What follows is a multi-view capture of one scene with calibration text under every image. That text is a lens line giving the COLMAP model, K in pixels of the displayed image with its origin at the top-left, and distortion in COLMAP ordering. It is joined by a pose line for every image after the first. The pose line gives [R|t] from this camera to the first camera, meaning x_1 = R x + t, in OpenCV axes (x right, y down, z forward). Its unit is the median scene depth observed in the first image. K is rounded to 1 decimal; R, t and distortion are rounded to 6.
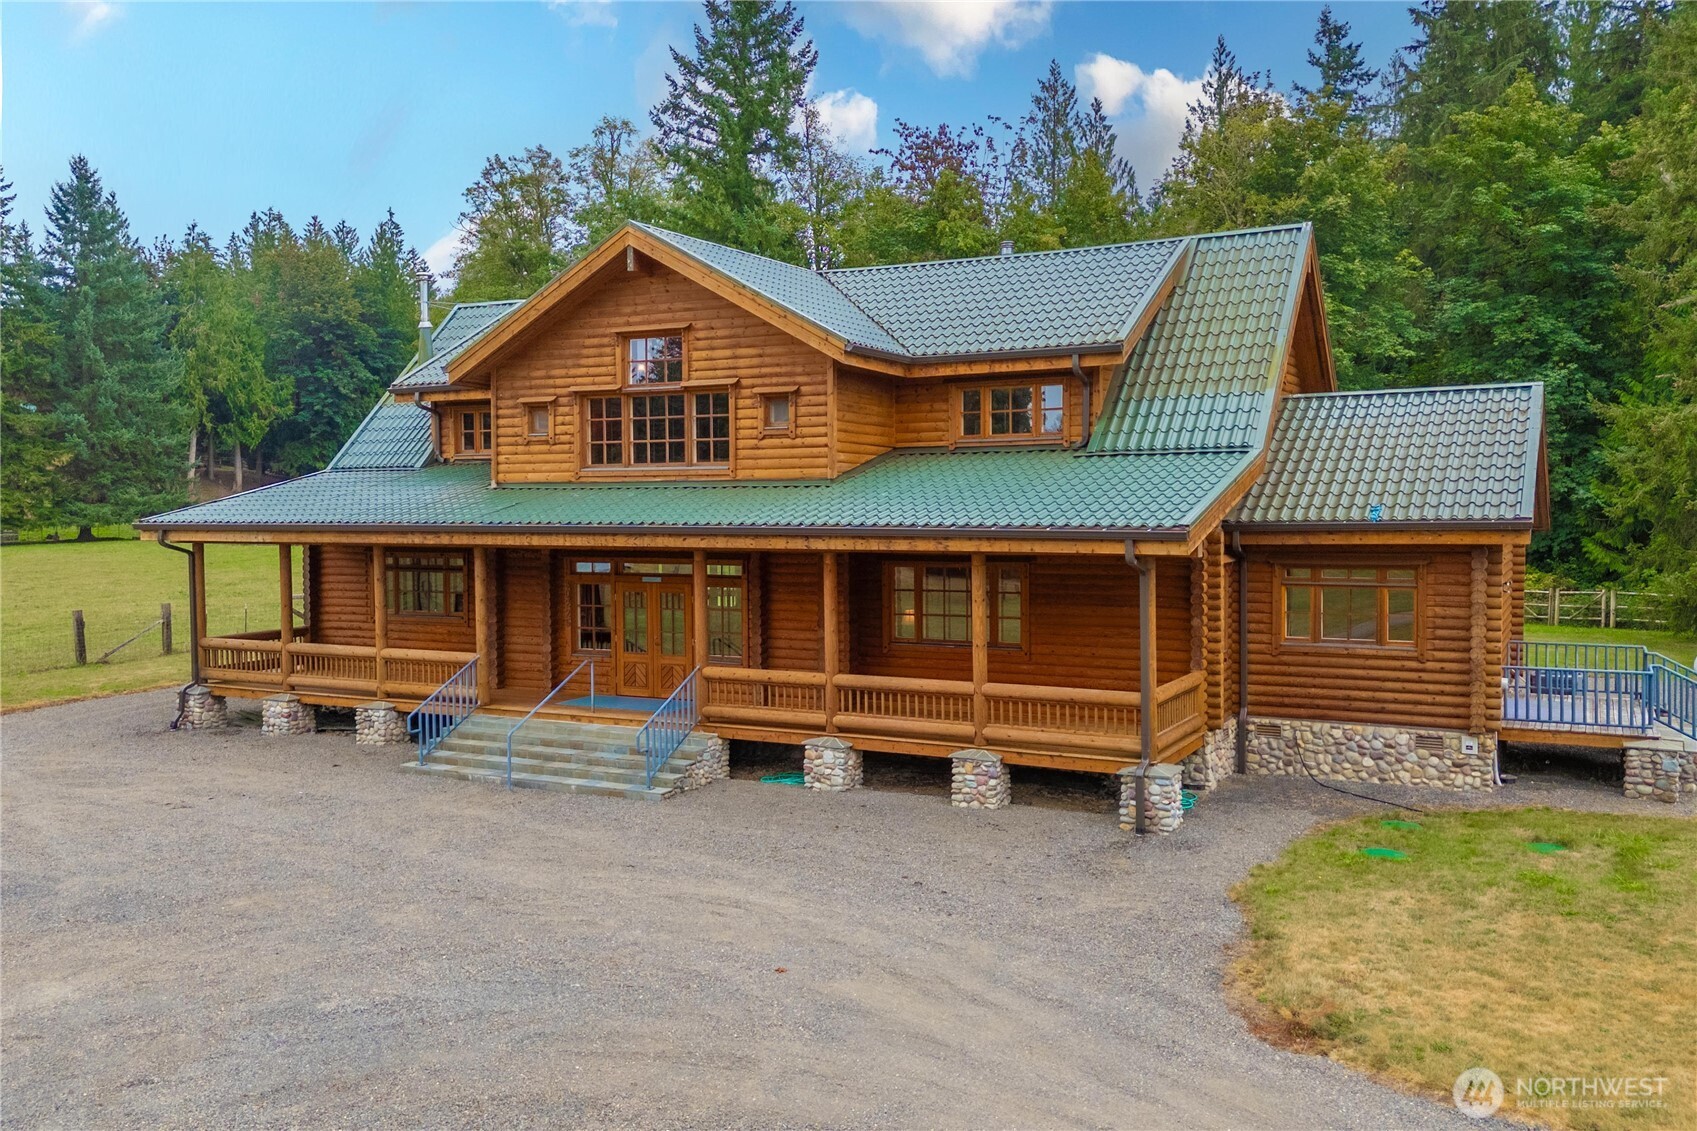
lens RADIAL K [[1380.0, 0, 848.5], [0, 1380.0, 565.5], [0, 0, 1]] dist [0.065657, -0.009115]
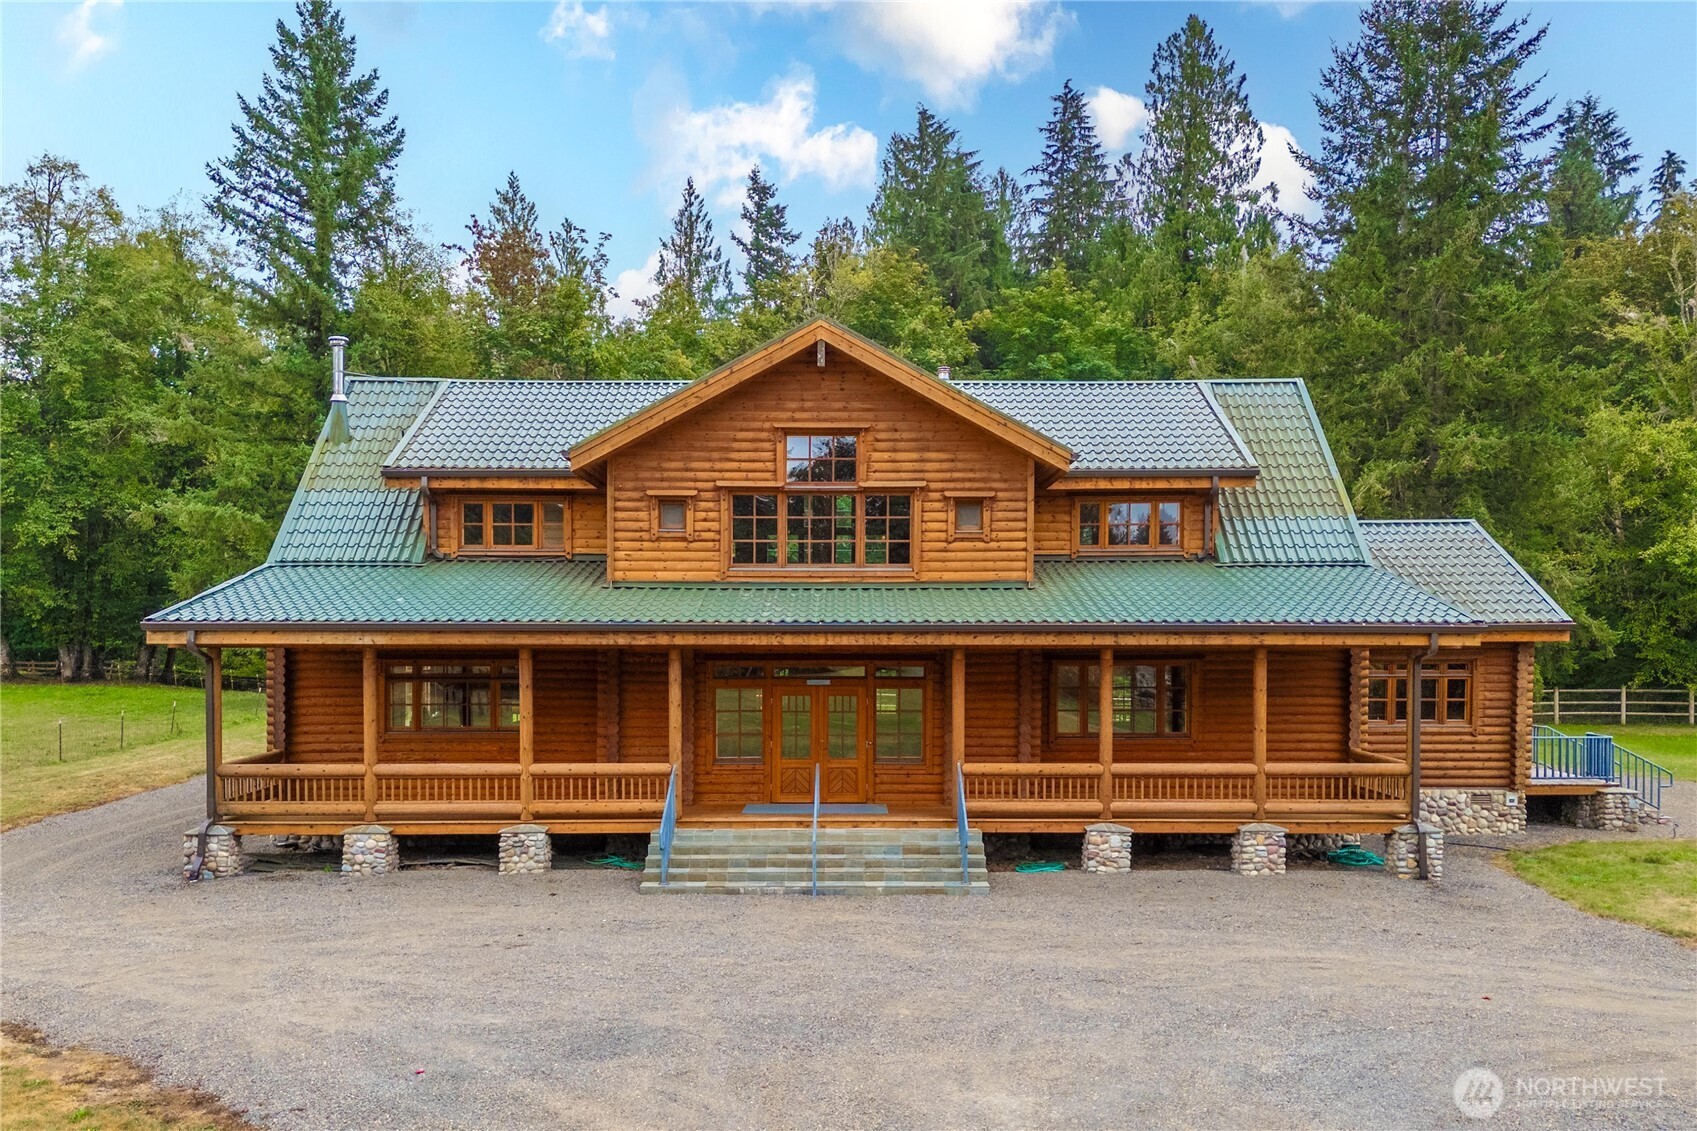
lens RADIAL K [[1402.6, 0, 847.8], [0, 1402.6, 678.5], [0, 0, 1]] dist [0.042150, -0.005509]
pose [[0.884353, -0.011177, 0.466686, -0.608358], [0.016818, 0.999827, -0.007925, 0.016027], [-0.466517, 0.014858, 0.884388, 0.118362]]
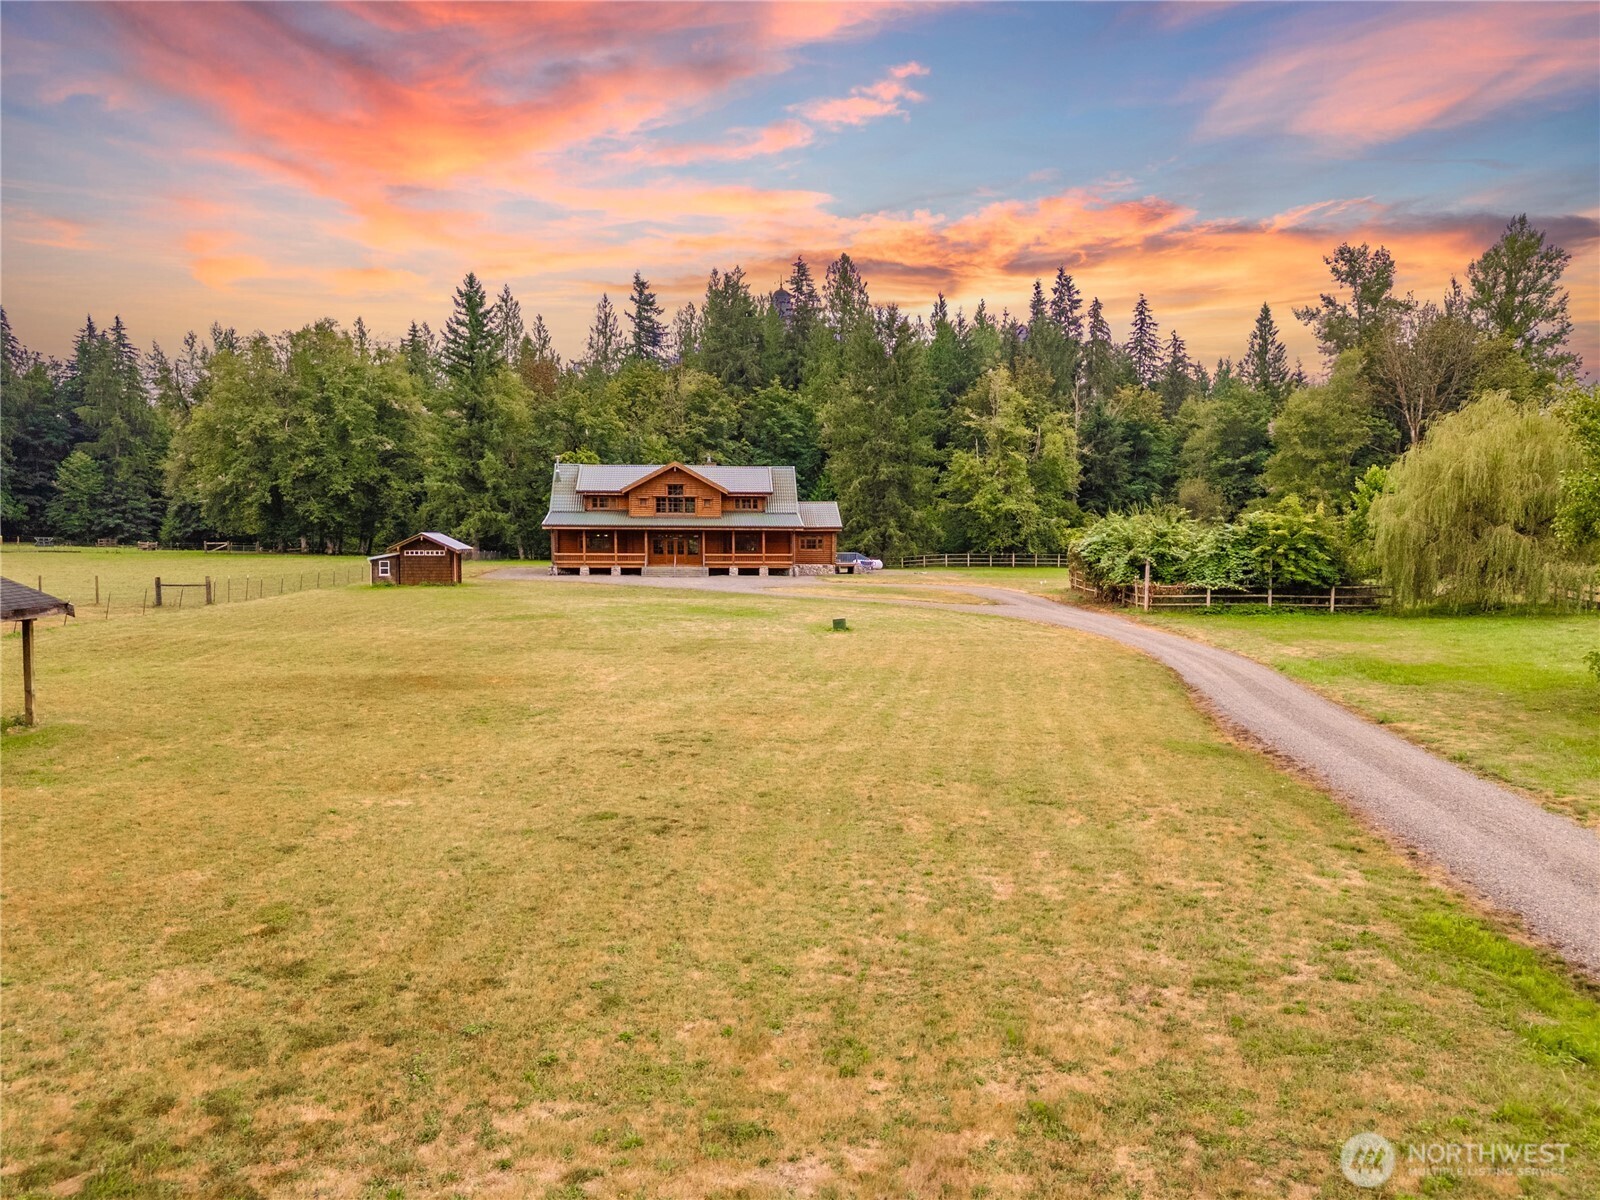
lens RADIAL K [[1117.1, 0, 801.4], [0, 1117.1, 663.1], [0, 0, 1]] dist [0.055555, 0.000370]
pose [[0.839912, -0.051393, 0.540284, -1.866624], [0.019001, 0.997681, 0.065363, 0.192623], [-0.542390, -0.044633, 0.838940, -2.410270]]
